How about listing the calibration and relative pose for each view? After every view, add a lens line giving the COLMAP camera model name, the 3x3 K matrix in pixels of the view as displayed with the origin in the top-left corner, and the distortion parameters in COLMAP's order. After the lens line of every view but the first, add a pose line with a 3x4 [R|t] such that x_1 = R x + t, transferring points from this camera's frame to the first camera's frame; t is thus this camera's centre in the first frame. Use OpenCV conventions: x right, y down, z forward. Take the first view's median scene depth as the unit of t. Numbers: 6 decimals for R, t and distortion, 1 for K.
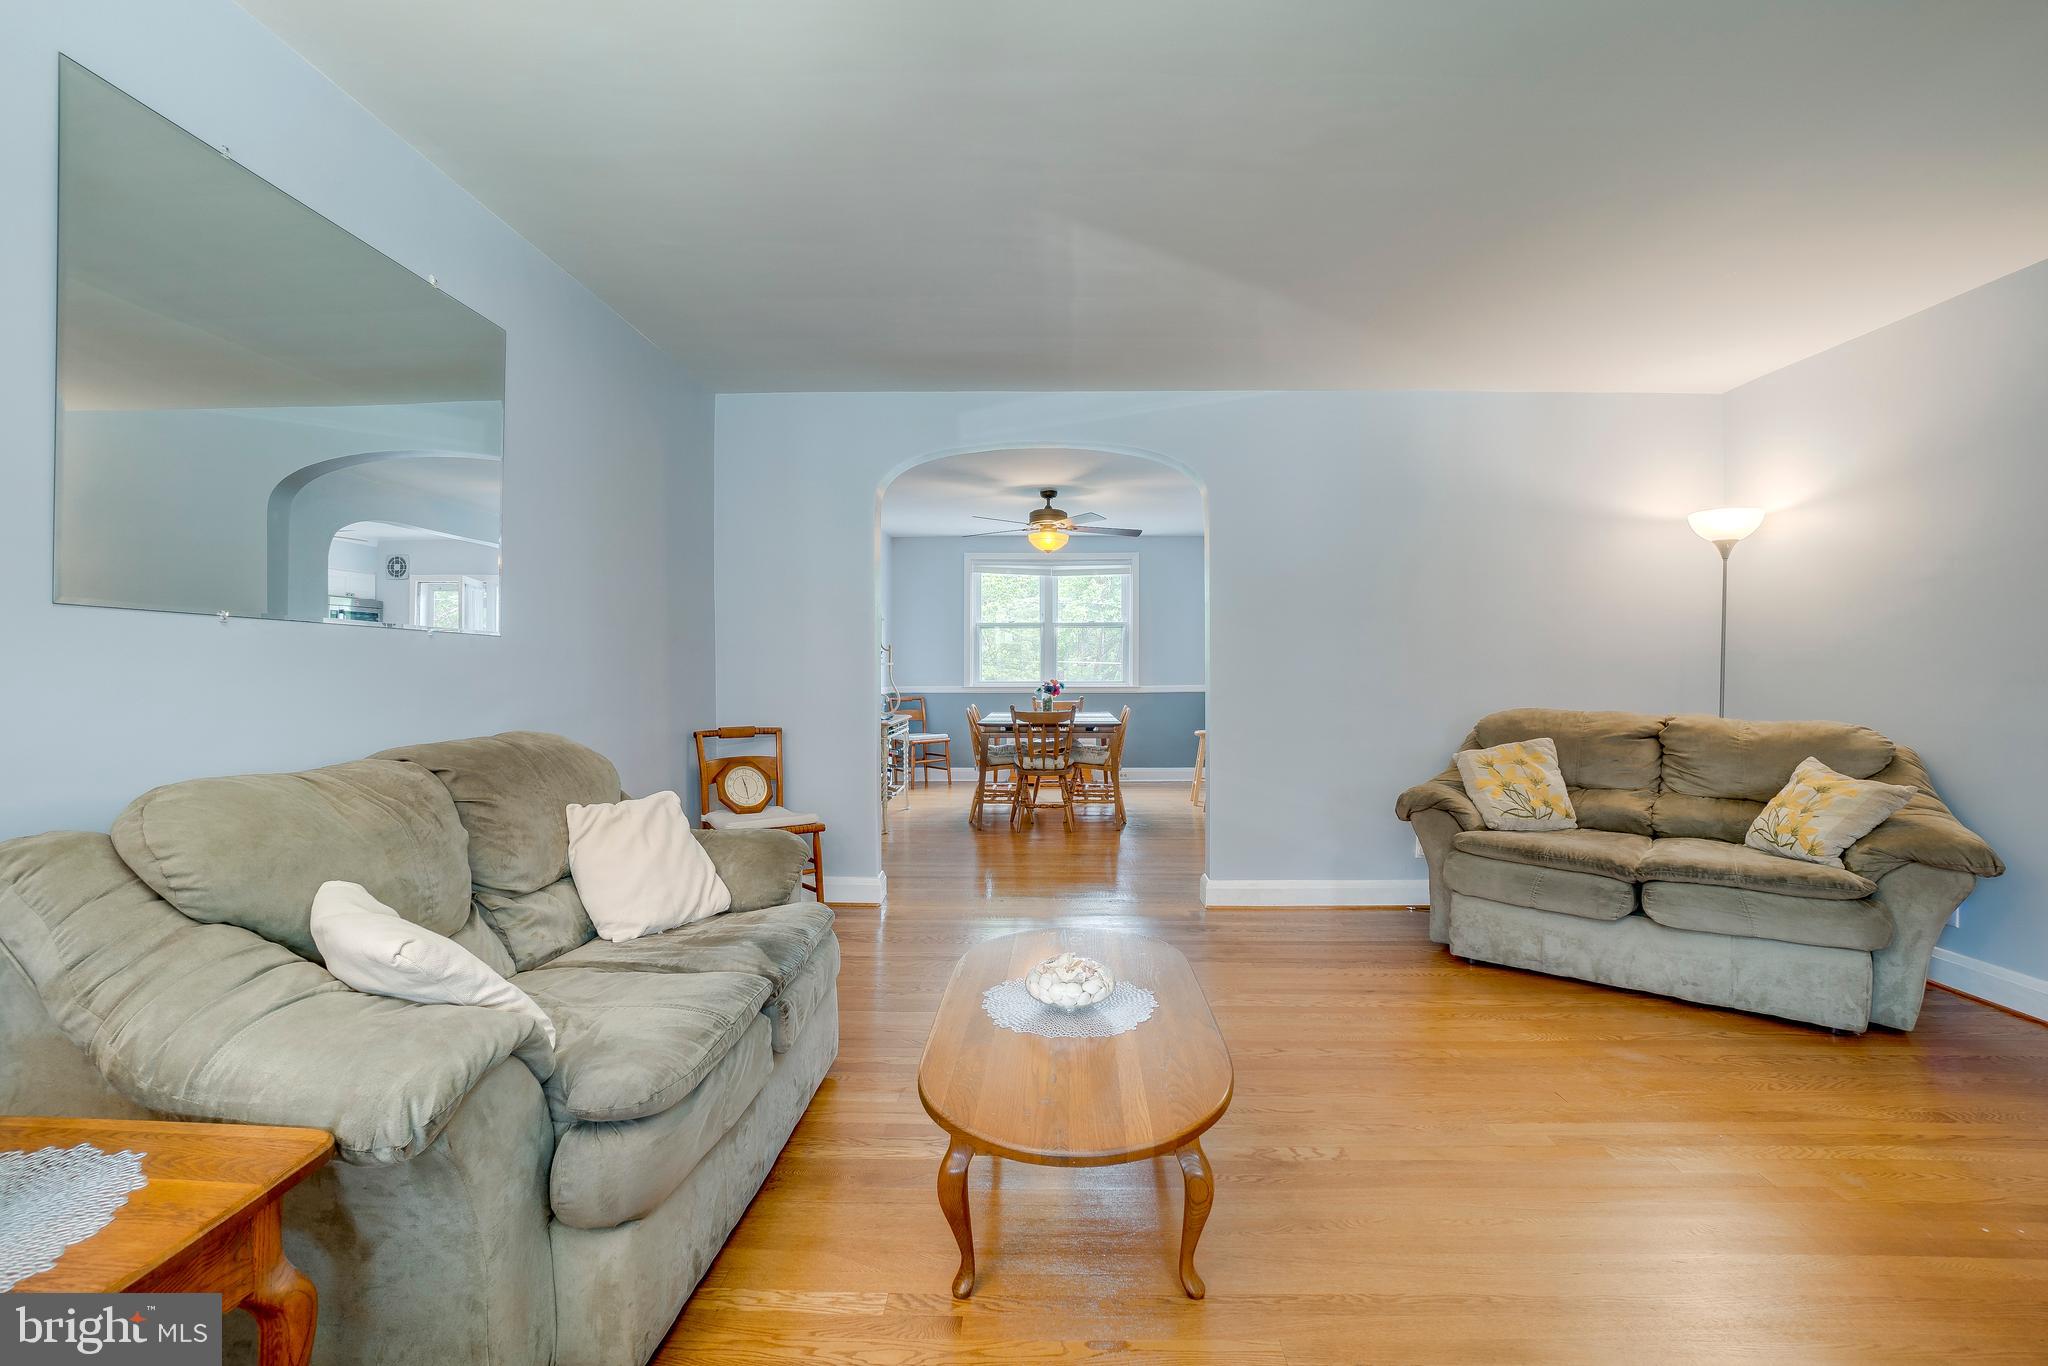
lens RADIAL K [[905.8, 0, 1036.9], [0, 905.8, 685.4], [0, 0, 1]] dist [-0.052736, 0.013303]
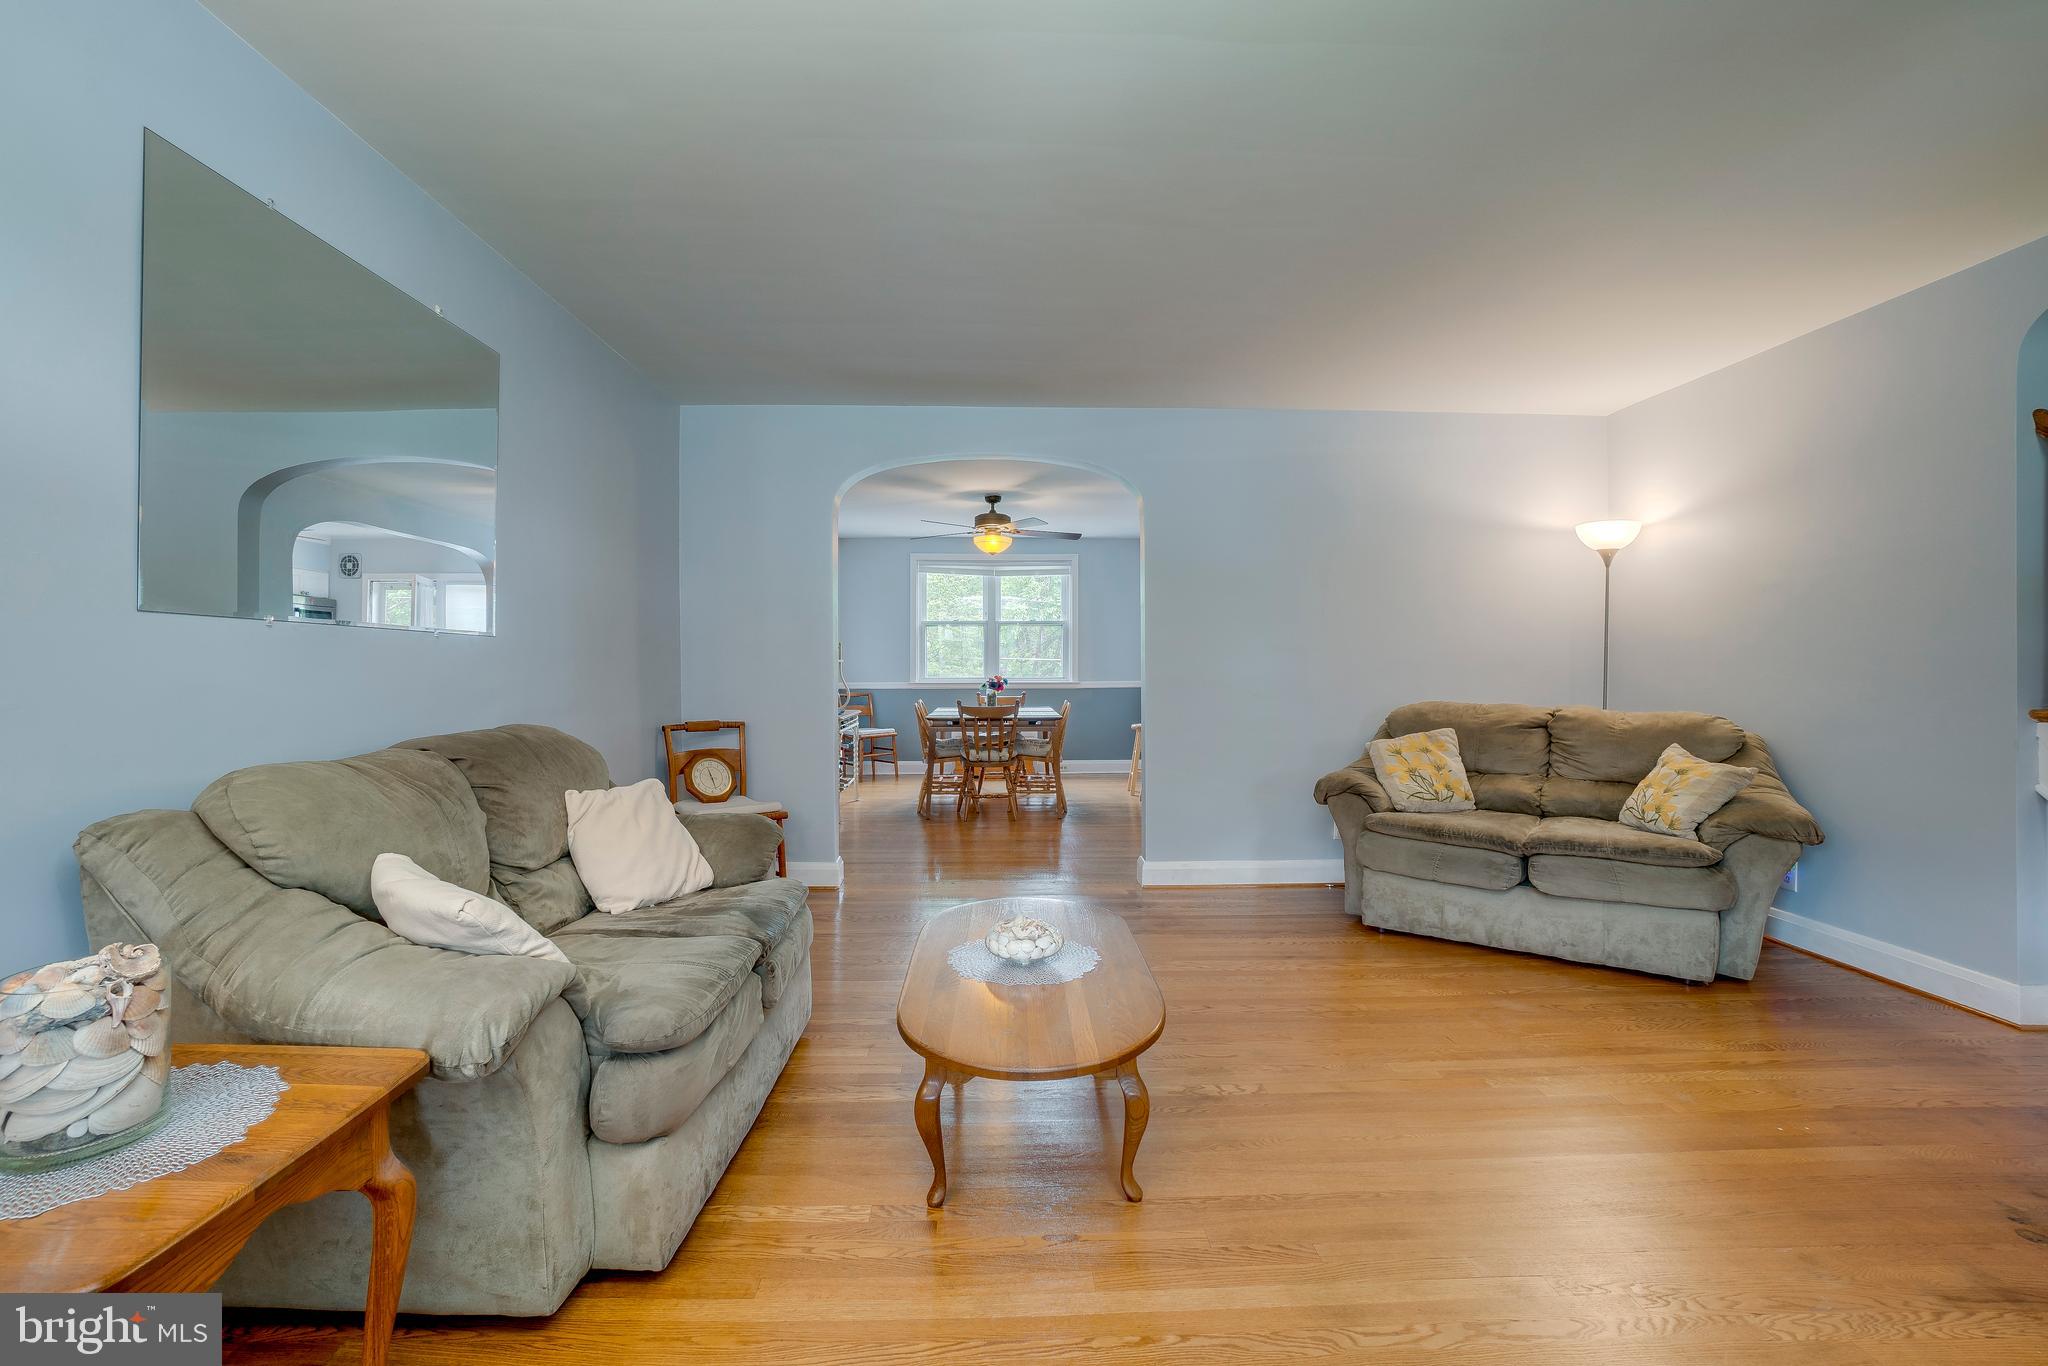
lens RADIAL K [[905.8, 0, 1020.7], [0, 905.8, 673.9], [0, 0, 1]] dist [-0.052736, 0.013303]
pose [[0.998731, -0.001052, 0.050355, -0.015287], [0.001467, 0.999965, -0.008197, -0.000264], [-0.050344, 0.008261, 0.998698, -0.089869]]
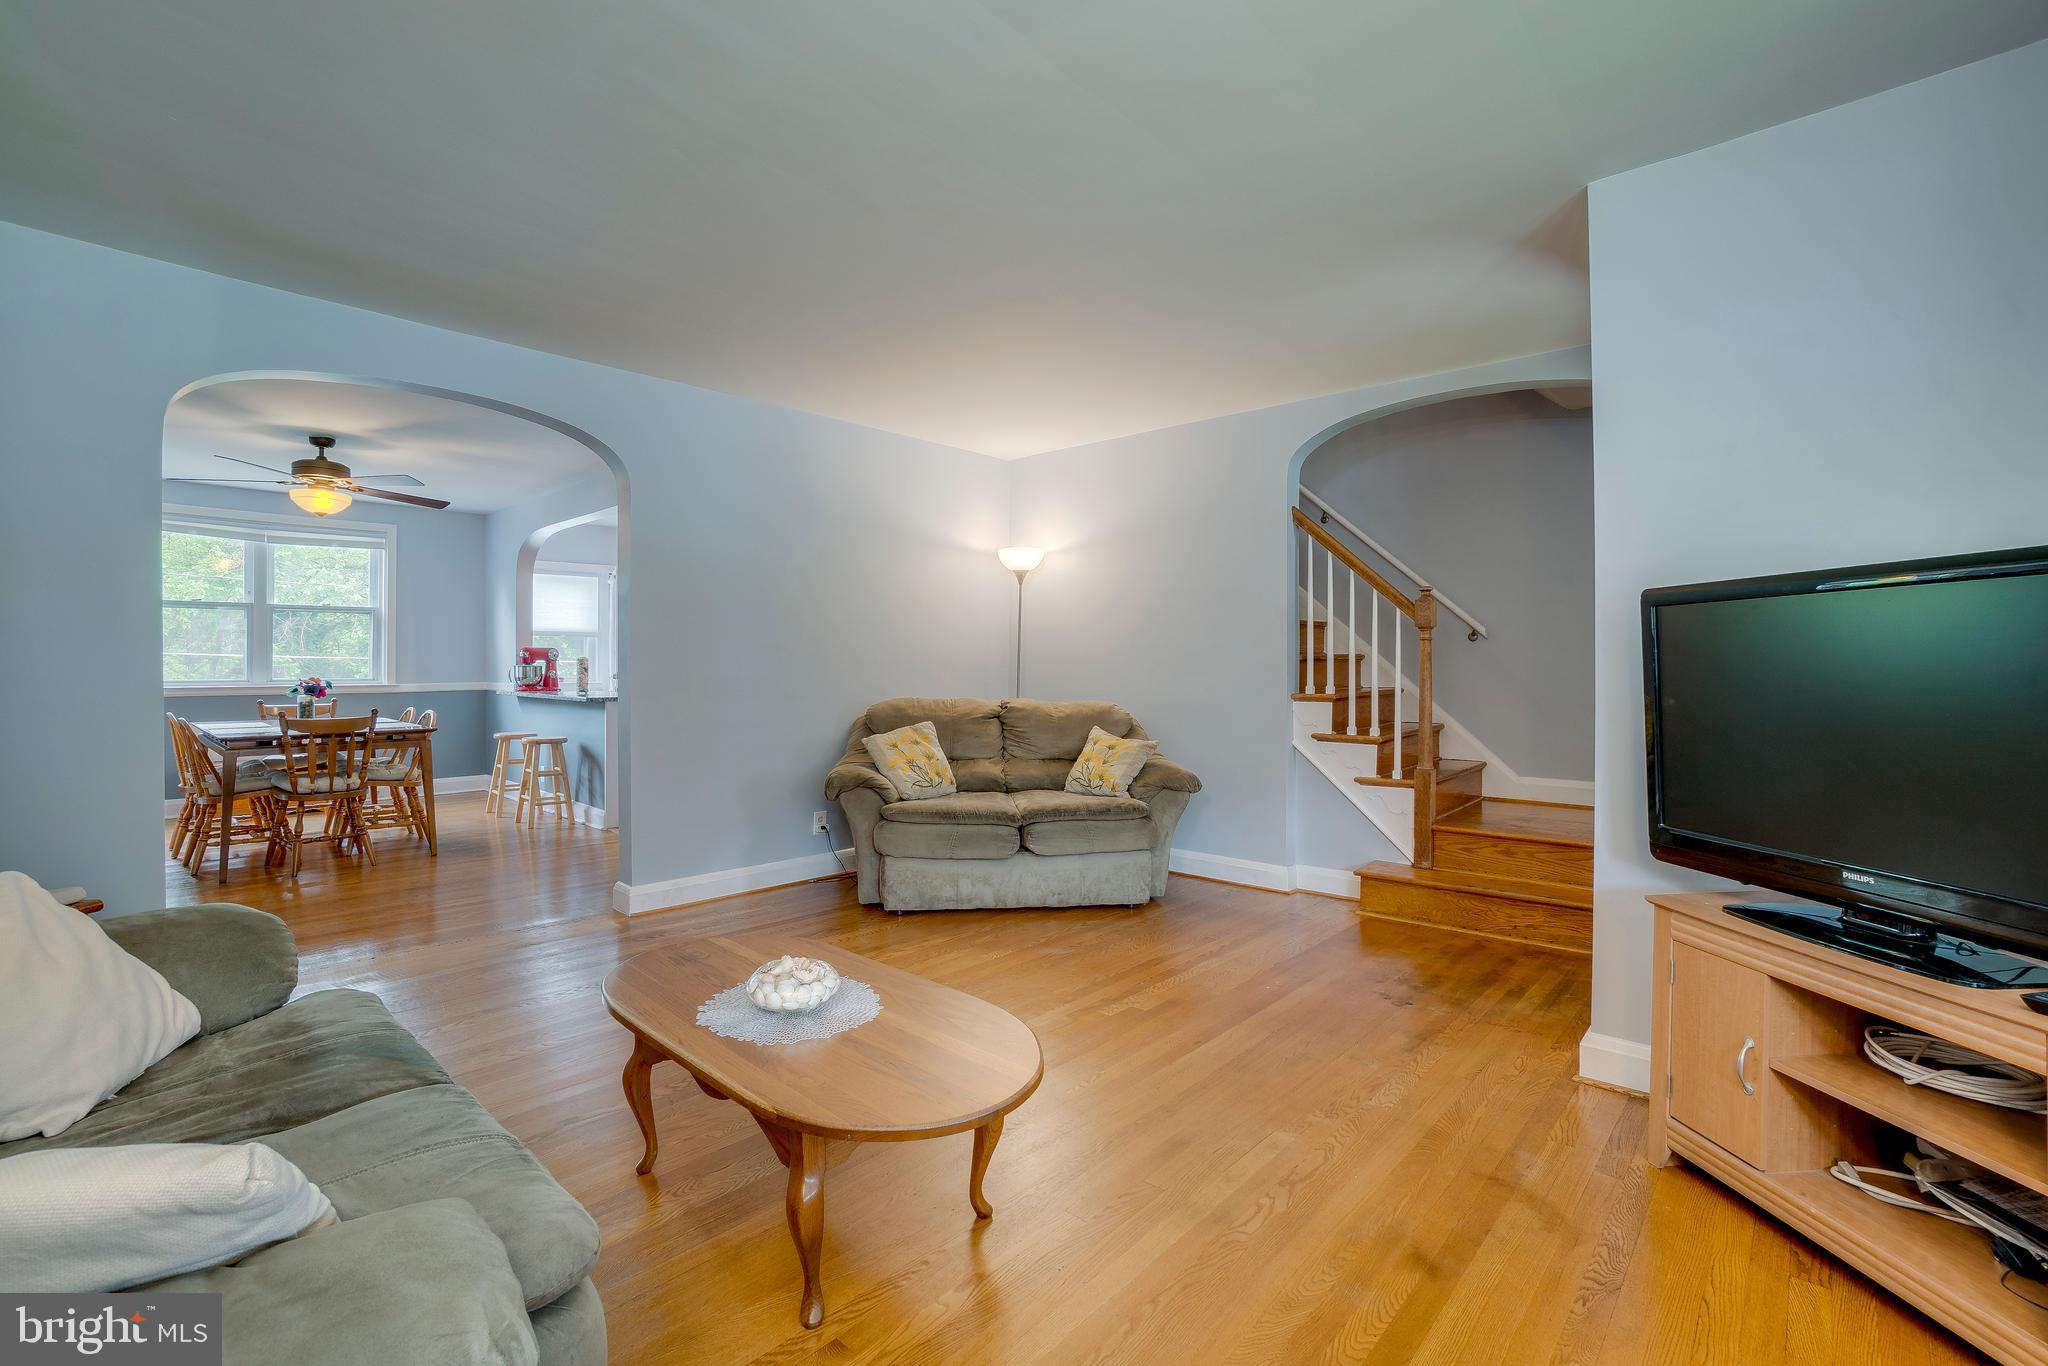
lens RADIAL K [[905.8, 0, 1010.9], [0, 905.8, 676.7], [0, 0, 1]] dist [-0.052736, 0.013303]
pose [[0.666998, -0.010601, 0.744984, -0.311035], [0.010811, 0.999931, 0.004550, -0.008532], [-0.744981, 0.005019, 0.667067, 0.089718]]
